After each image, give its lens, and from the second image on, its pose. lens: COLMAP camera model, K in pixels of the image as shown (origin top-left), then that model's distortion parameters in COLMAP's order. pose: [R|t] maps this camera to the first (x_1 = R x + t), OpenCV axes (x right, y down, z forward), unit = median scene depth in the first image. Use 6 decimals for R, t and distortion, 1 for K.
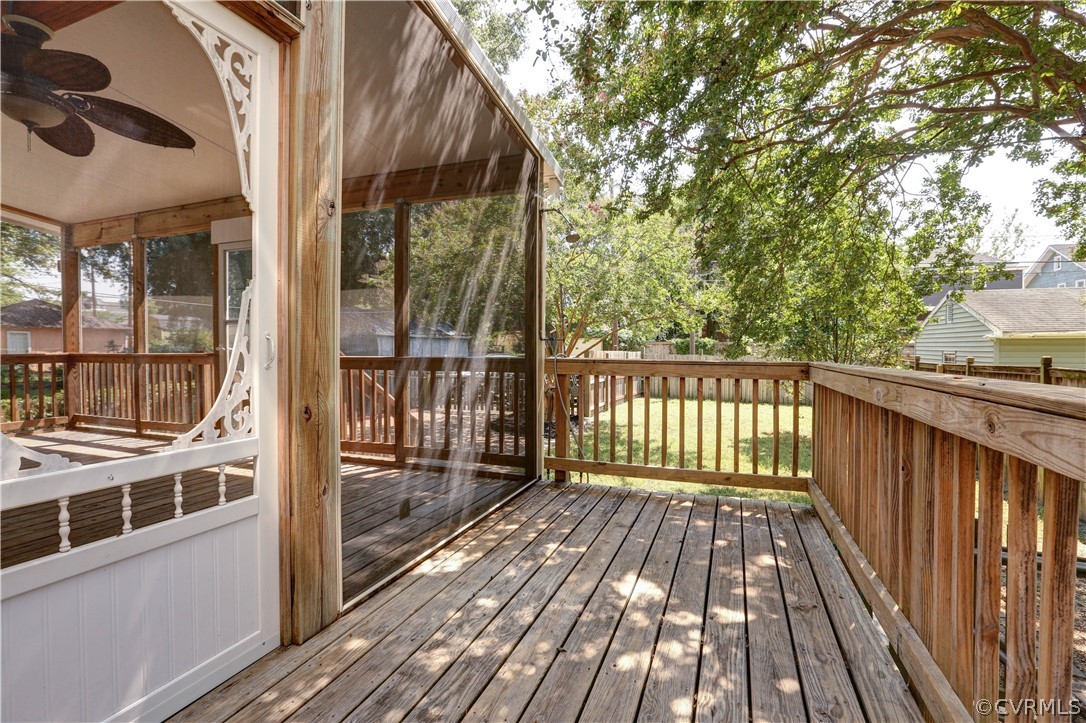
lens RADIAL K [[497.8, 0, 536.7], [0, 497.8, 355.9], [0, 0, 1]] dist [-0.023402, 0.000337]
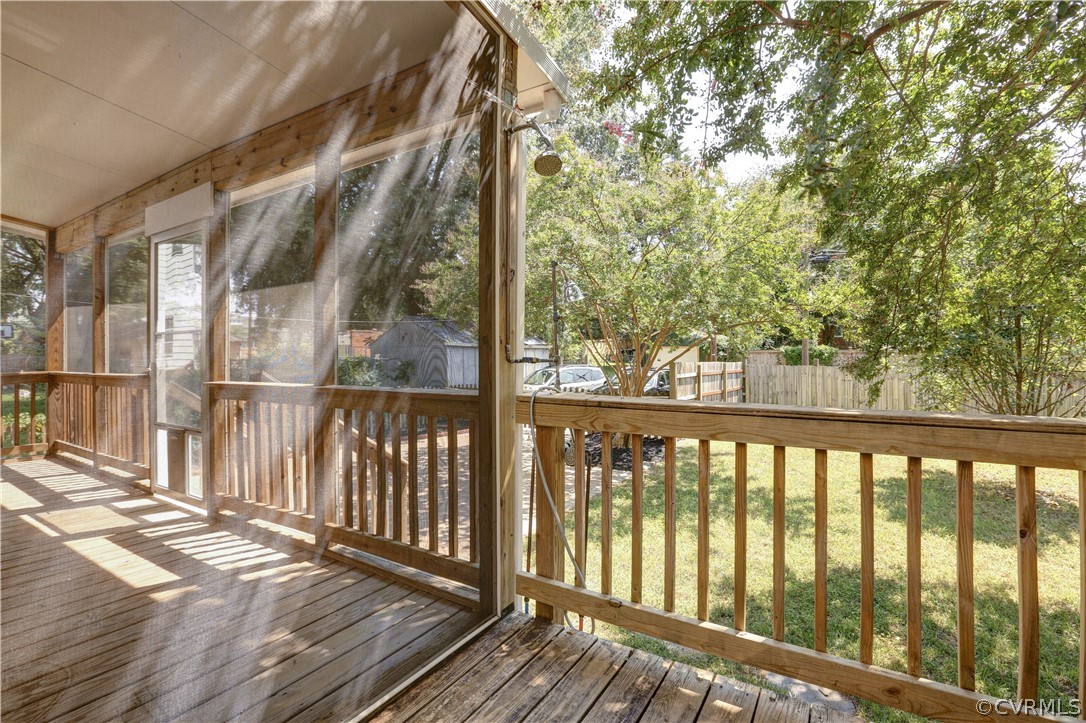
lens RADIAL K [[497.8, 0, 546.8], [0, 497.8, 355.3], [0, 0, 1]] dist [-0.023402, 0.000337]
pose [[0.984070, -0.005394, -0.177700, 0.063371], [0.002287, 0.999841, -0.017684, -0.012537], [0.177768, 0.016996, 0.983926, 0.197632]]
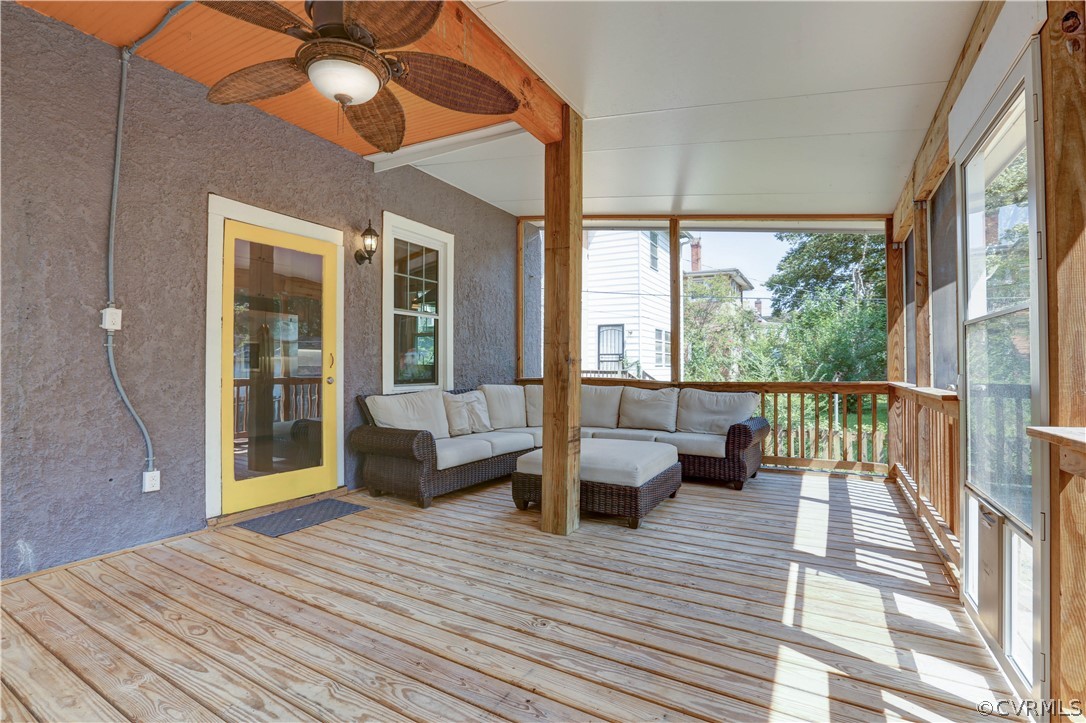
lens RADIAL K [[497.8, 0, 541.0], [0, 497.8, 356.3], [0, 0, 1]] dist [-0.023402, 0.000337]
pose [[-0.129670, -0.021812, -0.991317, -0.084276], [-0.017105, 0.999658, -0.019758, -0.014816], [0.991410, 0.014394, -0.129999, 0.383610]]
